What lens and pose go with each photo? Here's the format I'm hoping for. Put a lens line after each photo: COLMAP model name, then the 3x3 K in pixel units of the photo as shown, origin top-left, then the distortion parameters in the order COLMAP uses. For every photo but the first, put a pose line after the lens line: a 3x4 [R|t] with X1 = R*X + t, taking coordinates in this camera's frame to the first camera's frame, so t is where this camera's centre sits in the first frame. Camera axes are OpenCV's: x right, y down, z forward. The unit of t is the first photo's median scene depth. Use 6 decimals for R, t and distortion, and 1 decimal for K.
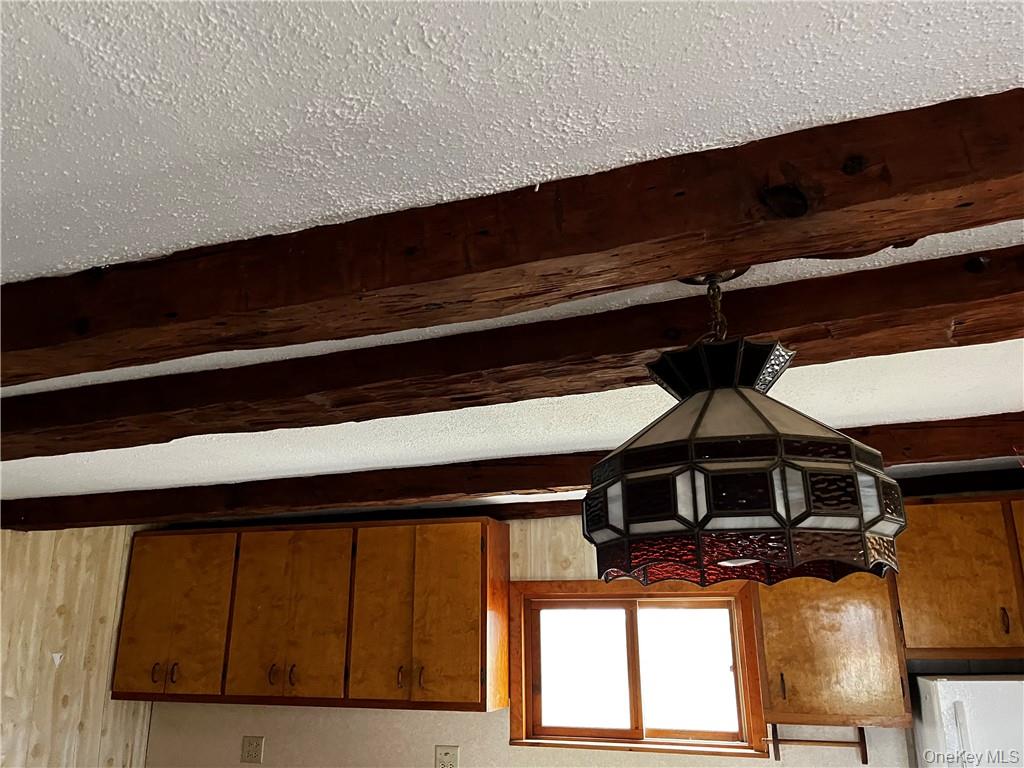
lens RADIAL K [[780.5, 0, 509.3], [0, 780.5, 390.2], [0, 0, 1]] dist [0.036813, -0.033057]
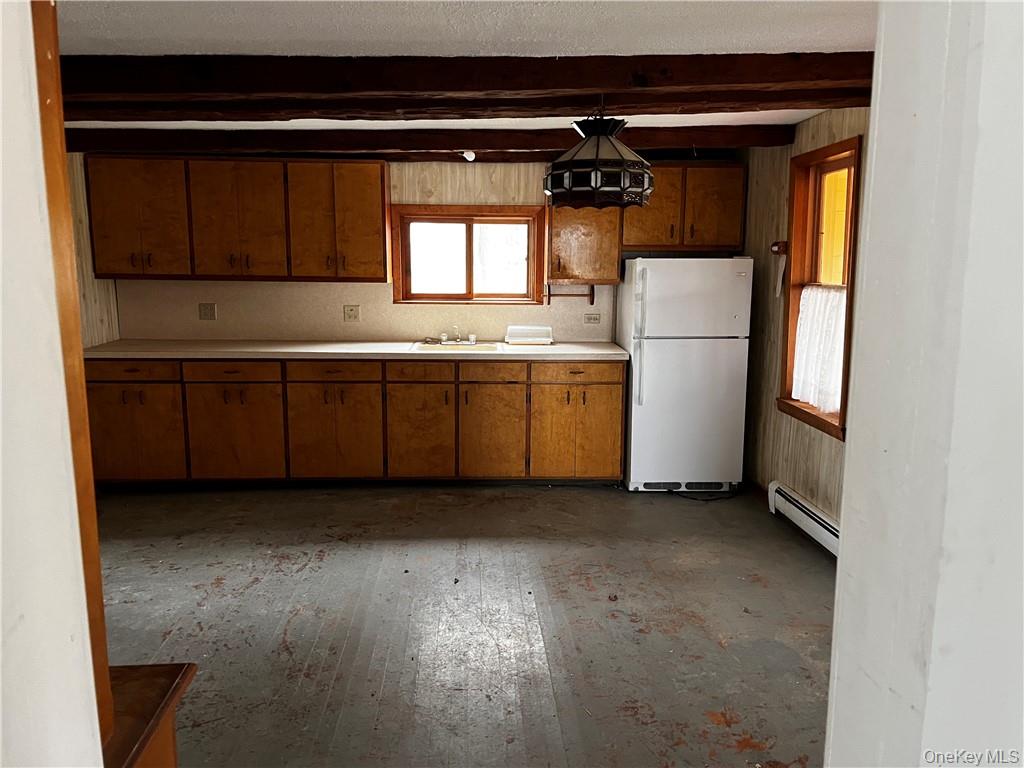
lens RADIAL K [[780.5, 0, 512.6], [0, 780.5, 384.6], [0, 0, 1]] dist [0.036813, -0.033057]
pose [[0.938113, -0.048915, 0.342856, -0.334125], [-0.109406, 0.897424, 0.427387, -0.119869], [-0.328593, -0.438448, 0.836534, -0.518986]]
